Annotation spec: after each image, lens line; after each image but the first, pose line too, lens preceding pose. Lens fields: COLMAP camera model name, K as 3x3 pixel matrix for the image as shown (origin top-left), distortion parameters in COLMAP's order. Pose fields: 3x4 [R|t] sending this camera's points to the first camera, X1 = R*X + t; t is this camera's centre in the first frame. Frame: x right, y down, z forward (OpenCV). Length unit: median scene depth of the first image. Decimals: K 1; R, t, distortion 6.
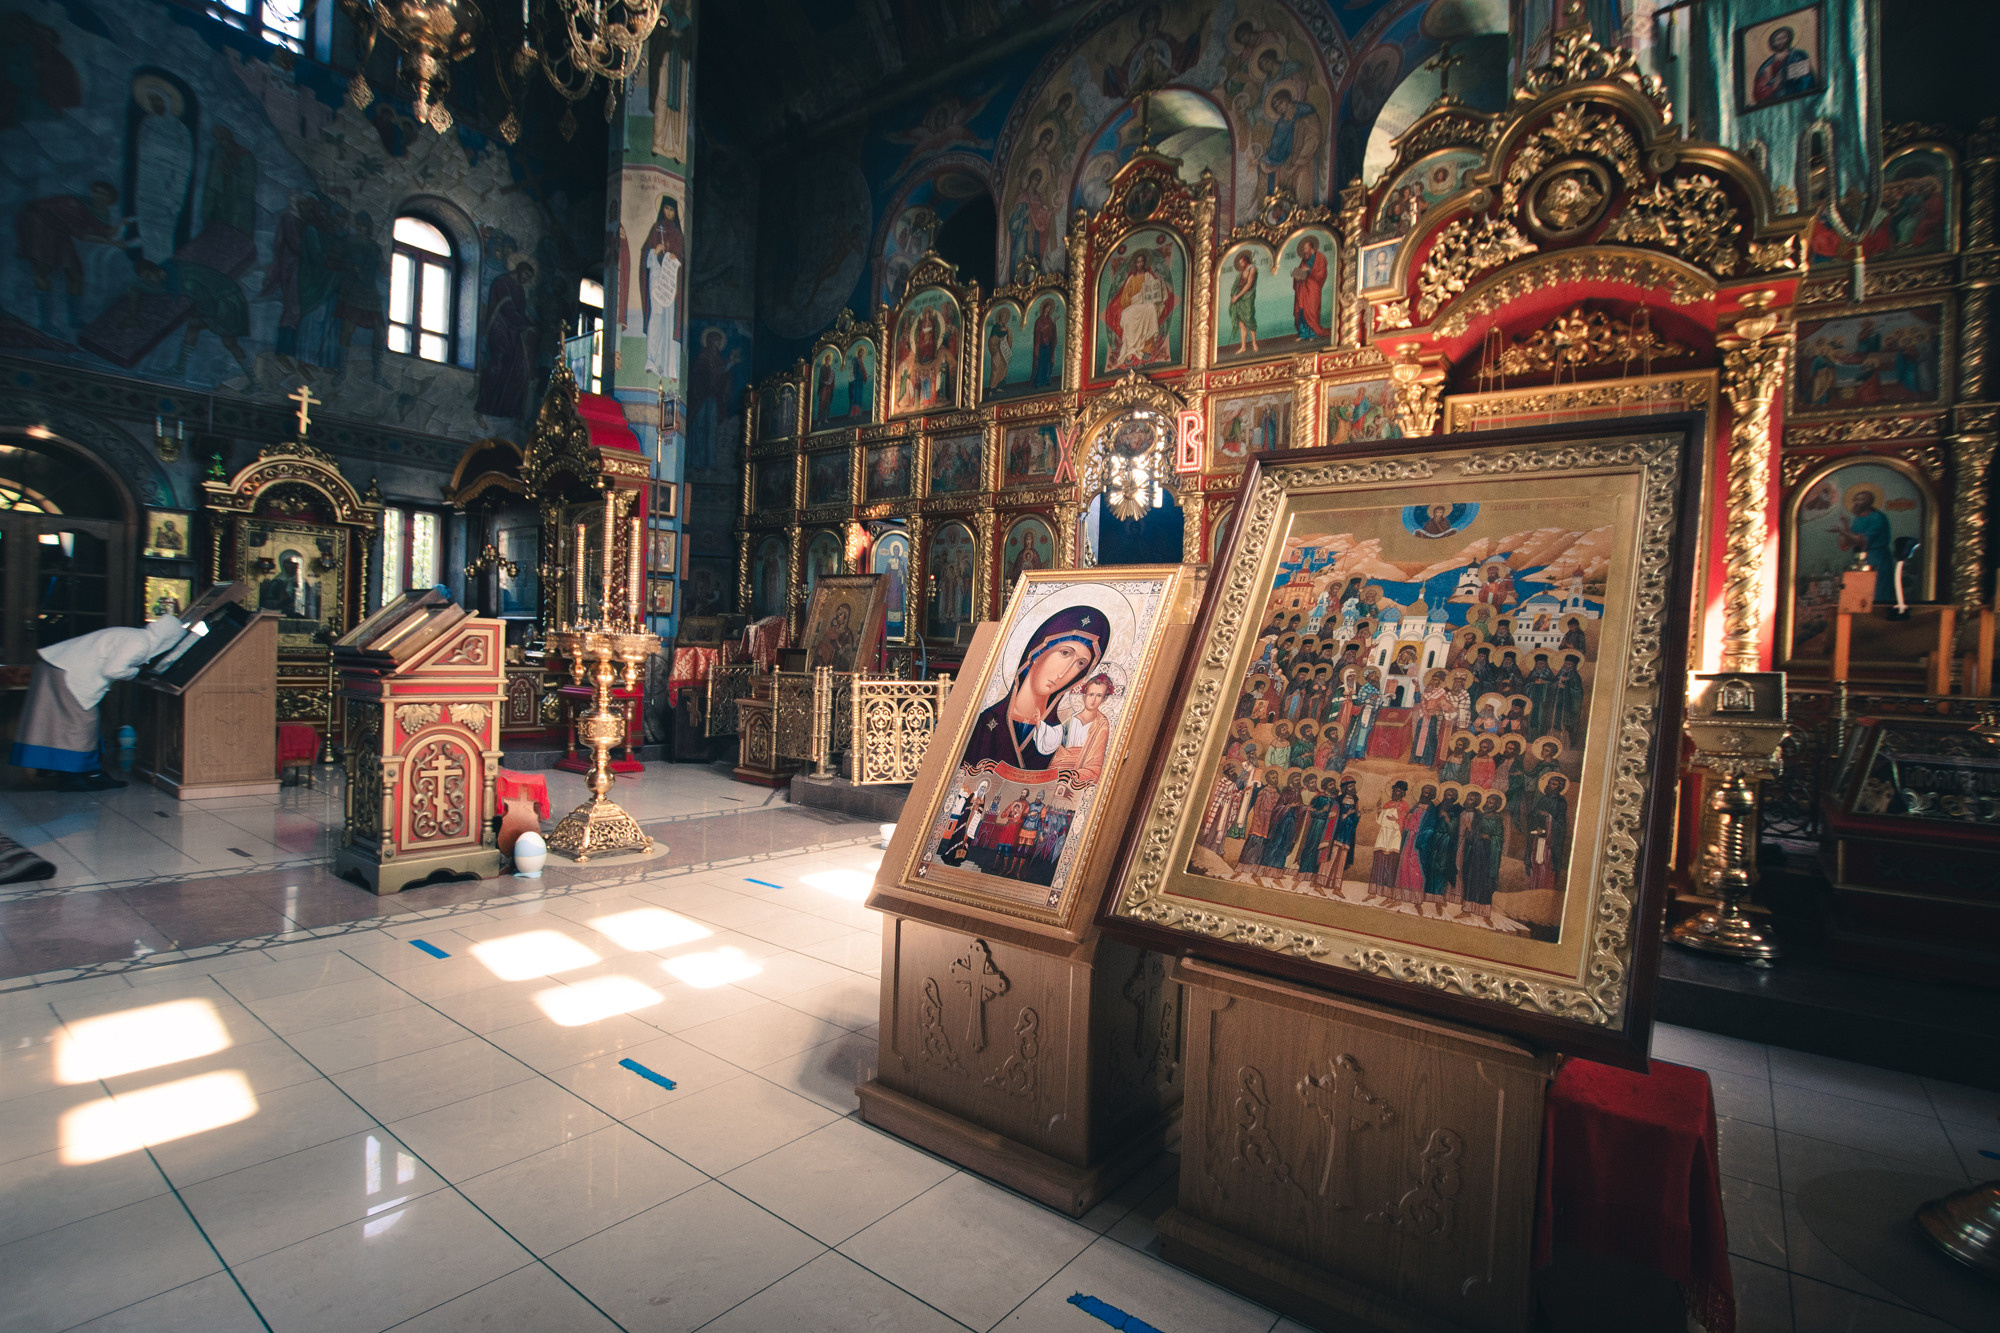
lens RADIAL K [[929.2, 0, 984.2], [0, 929.2, 670.8], [0, 0, 1]] dist [-0.028134, 0.004929]
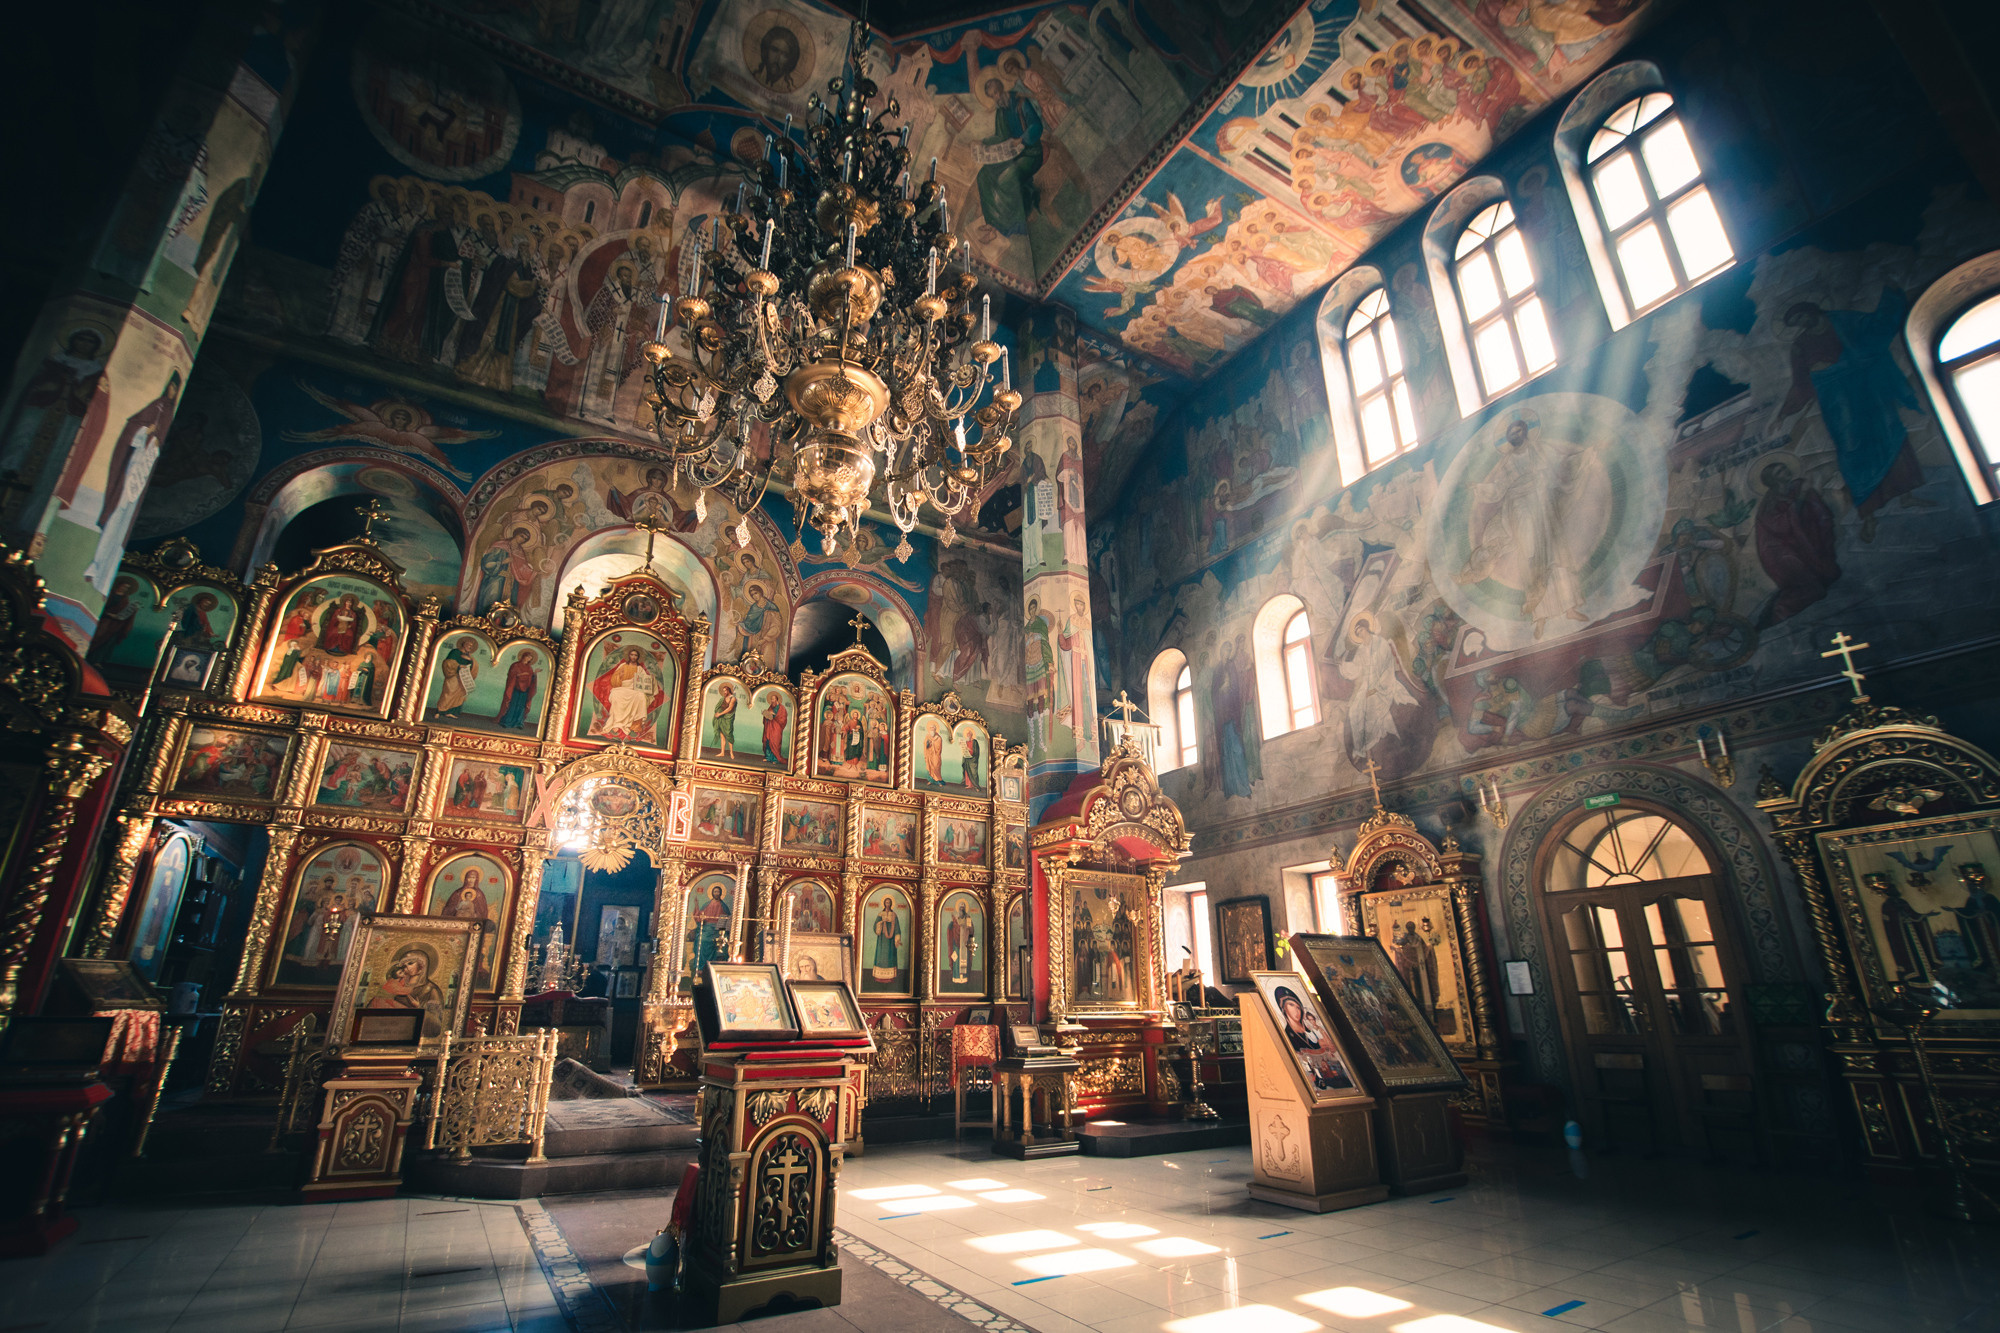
lens RADIAL K [[929.2, 0, 948.0], [0, 929.2, 670.3], [0, 0, 1]] dist [-0.028134, 0.004929]
pose [[0.379519, 0.279752, 0.881875, -0.746949], [0.033665, 0.948382, -0.315338, -0.032830], [-0.924571, 0.149365, 0.350512, 0.211067]]
